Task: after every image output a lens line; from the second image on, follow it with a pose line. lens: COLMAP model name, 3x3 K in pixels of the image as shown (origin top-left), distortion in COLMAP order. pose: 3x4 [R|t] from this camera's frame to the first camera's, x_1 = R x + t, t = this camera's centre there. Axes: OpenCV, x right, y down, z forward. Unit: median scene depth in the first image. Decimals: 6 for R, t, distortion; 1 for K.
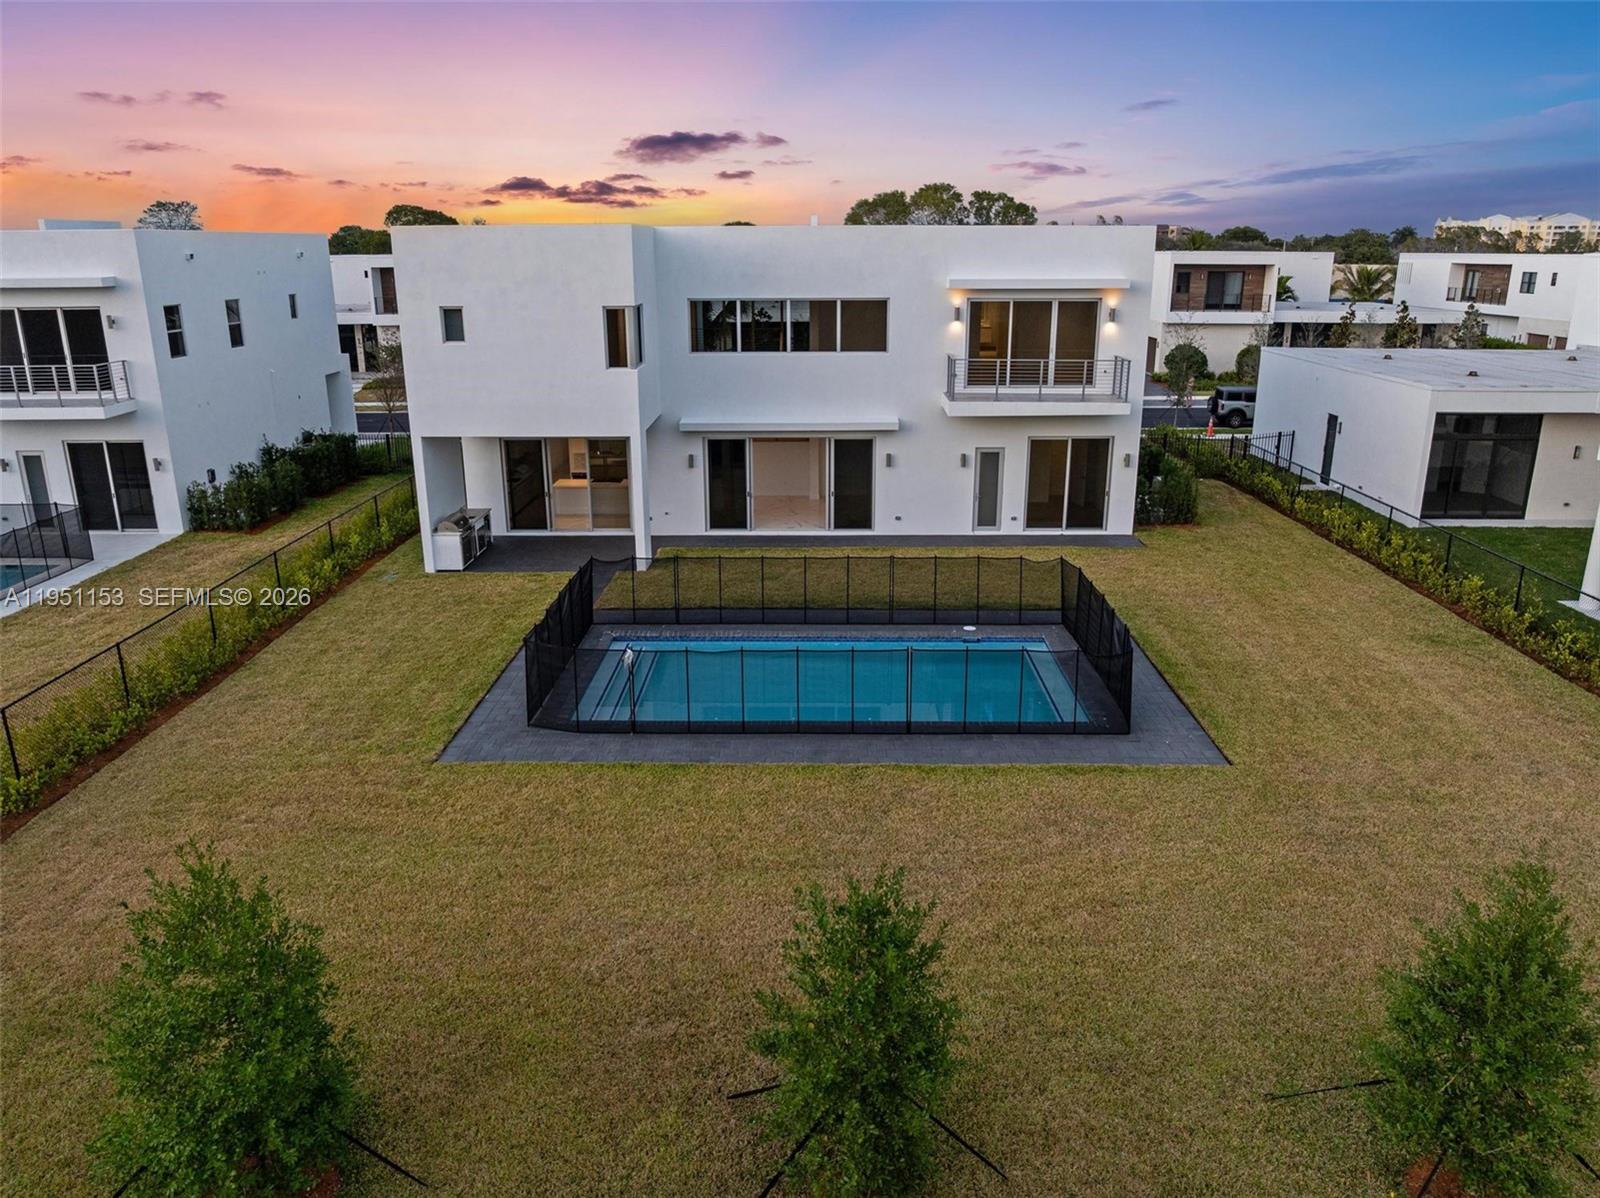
lens RADIAL K [[1137.4, 0, 800.0], [0, 1137.4, 599.0], [0, 0, 1]] dist [-0.033860, 0.010499]
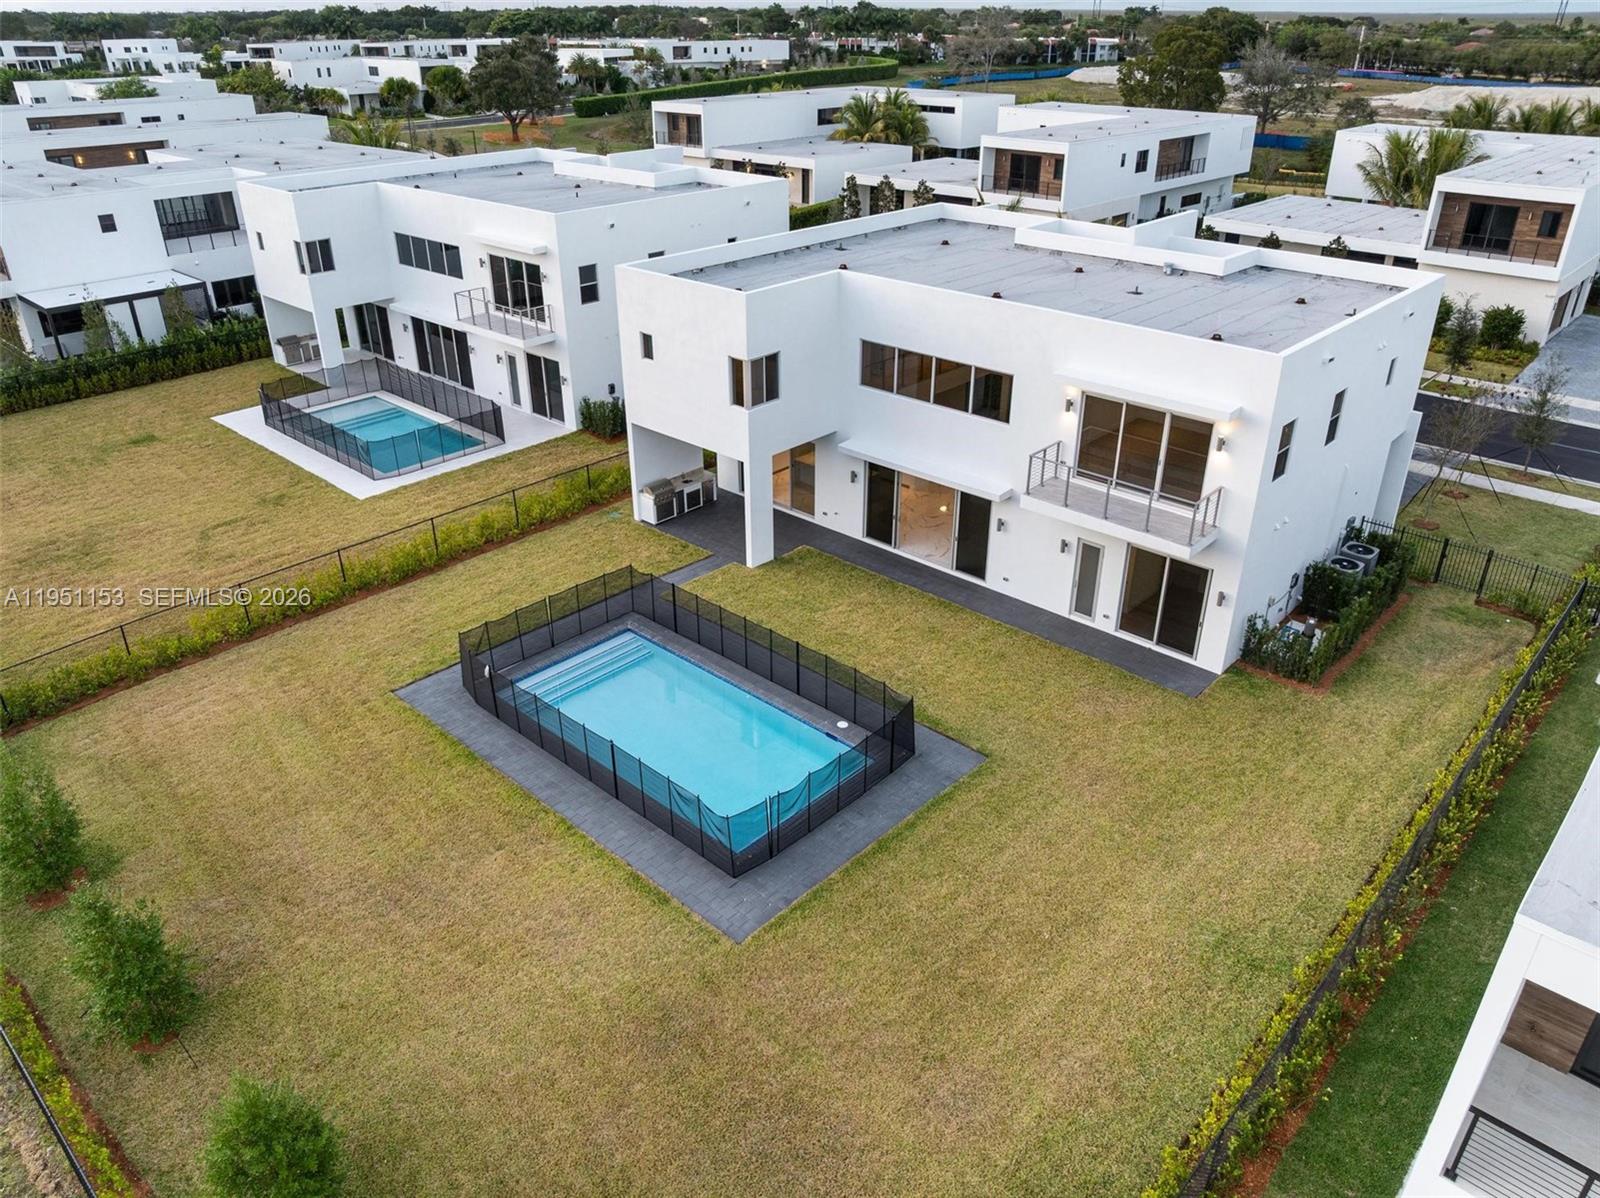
lens RADIAL K [[1113.8, 0, 792.4], [0, 1113.8, 615.2], [0, 0, 1]] dist [-0.035269, -0.007074]
pose [[0.740393, 0.327080, -0.587228, 0.558887], [-0.198518, 0.941058, 0.273863, -0.284829], [0.642190, -0.086191, 0.761684, 0.105097]]
